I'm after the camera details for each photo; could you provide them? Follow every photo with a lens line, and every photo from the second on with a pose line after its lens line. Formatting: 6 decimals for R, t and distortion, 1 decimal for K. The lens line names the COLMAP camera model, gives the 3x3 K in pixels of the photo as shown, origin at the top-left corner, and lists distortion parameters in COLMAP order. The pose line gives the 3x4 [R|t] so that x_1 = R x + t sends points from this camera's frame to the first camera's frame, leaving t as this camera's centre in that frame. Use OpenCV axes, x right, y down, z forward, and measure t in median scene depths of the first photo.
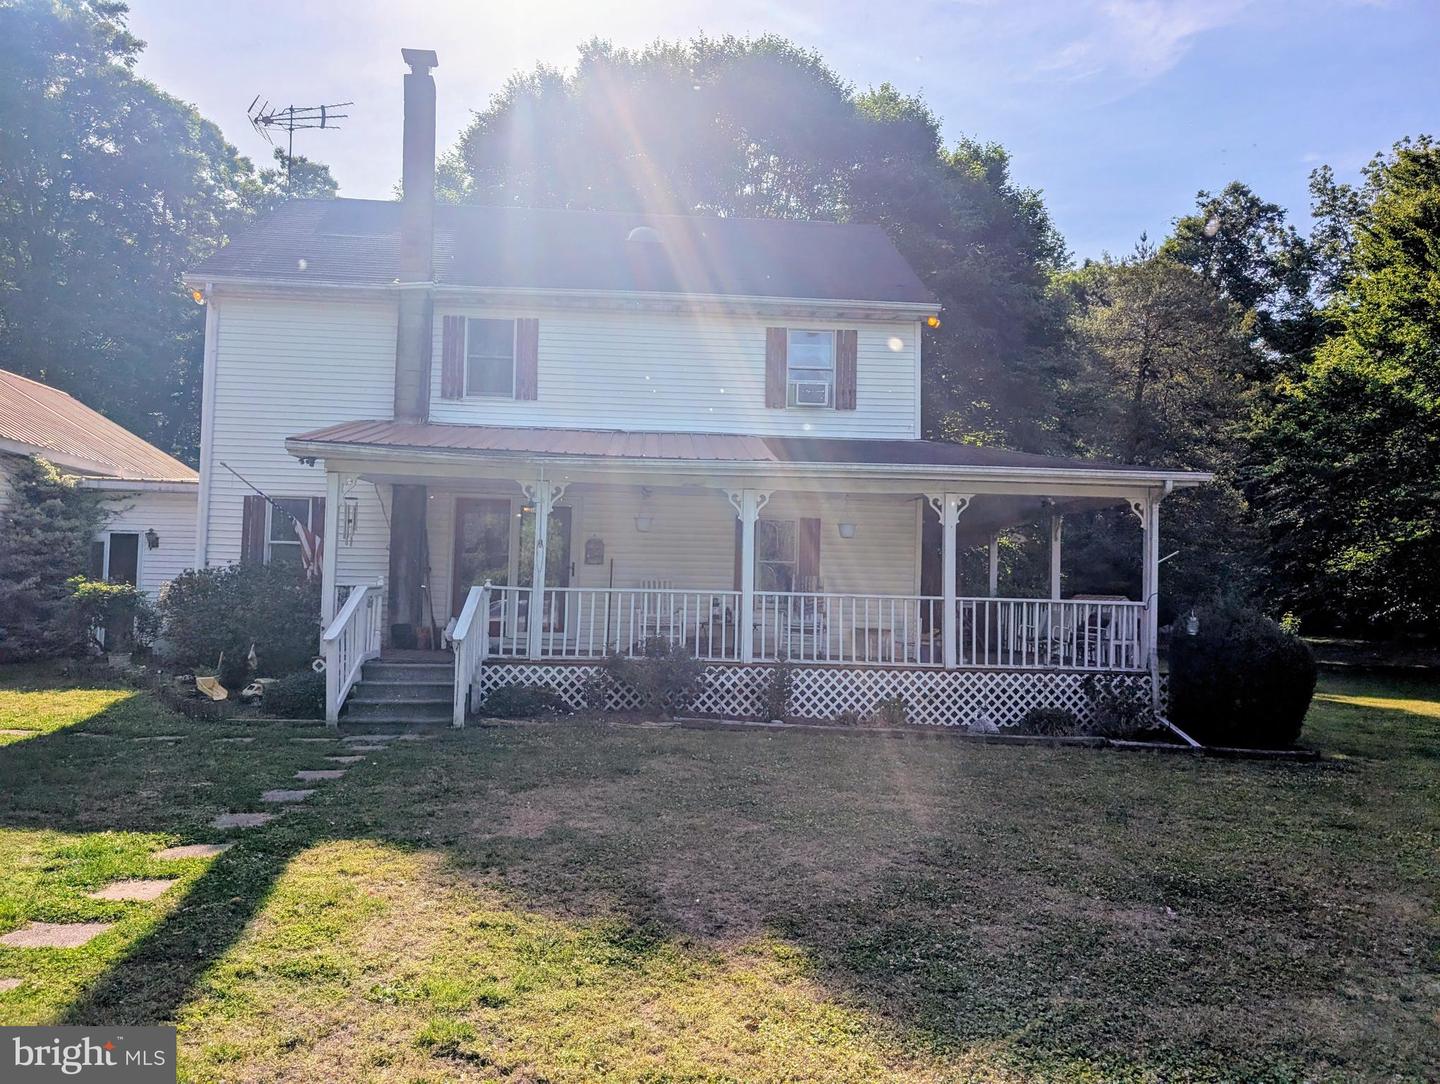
lens RADIAL K [[1028.9, 0, 706.1], [0, 1028.9, 547.9], [0, 0, 1]] dist [0.024010, -0.020611]
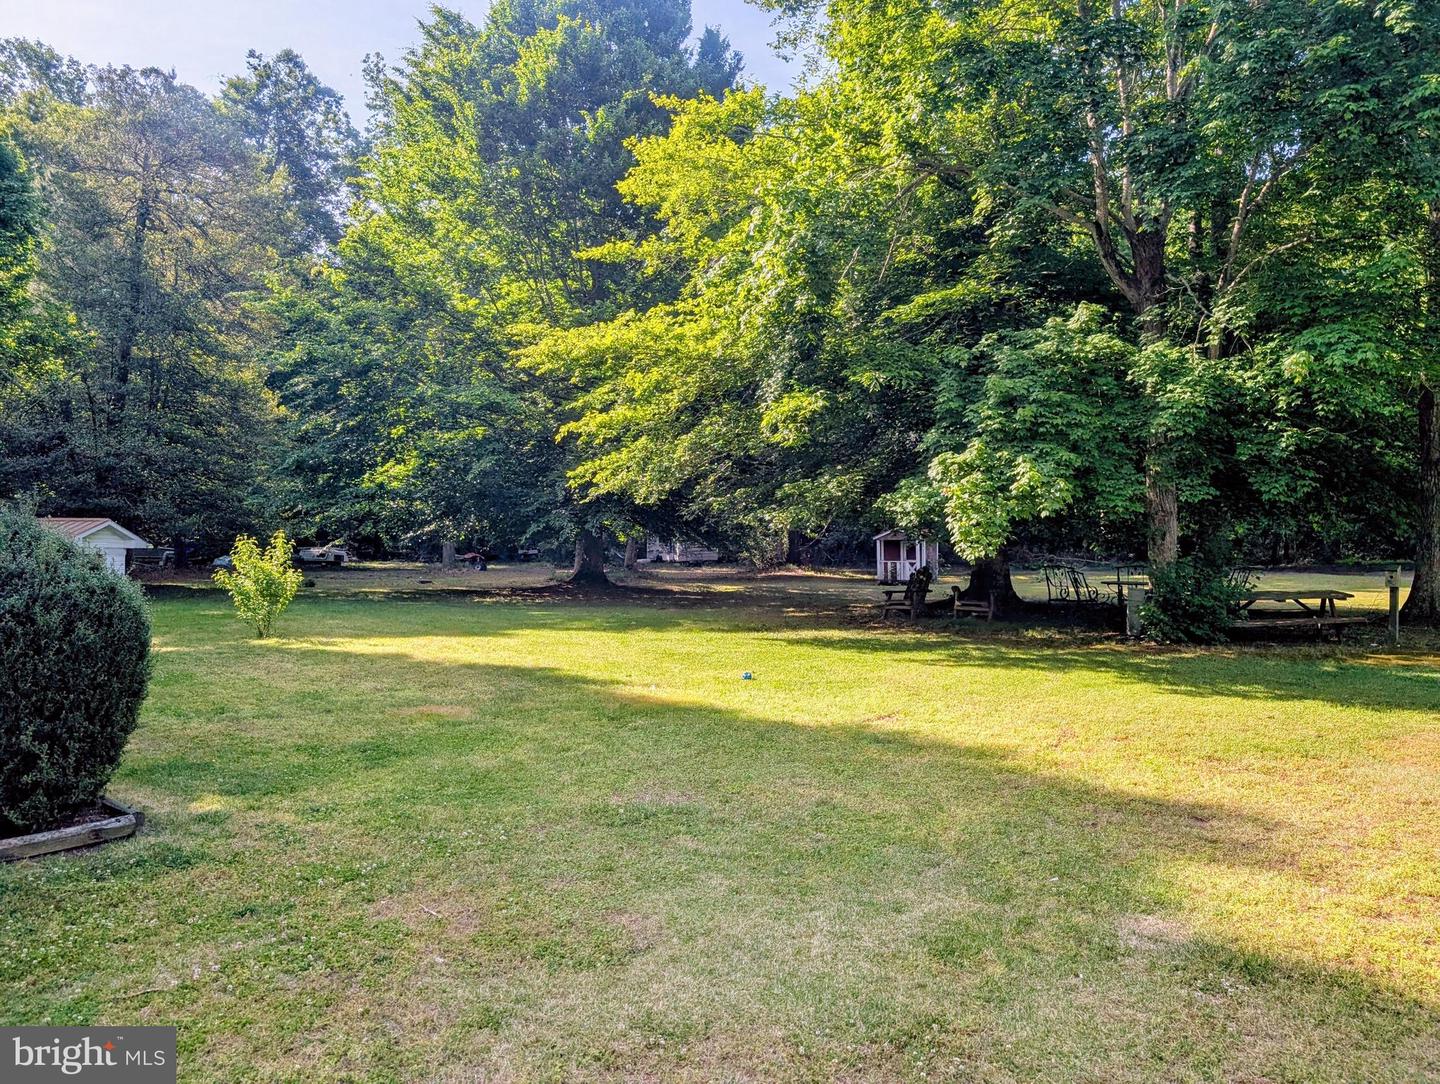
lens RADIAL K [[1034.6, 0, 719.3], [0, 1034.6, 564.8], [0, 0, 1]] dist [0.007673, 0.005513]
pose [[0.675119, -0.039235, 0.736665, 0.101029], [-0.022234, 0.997049, 0.073480, 0.011827], [-0.737374, -0.065986, 0.672254, 0.119930]]
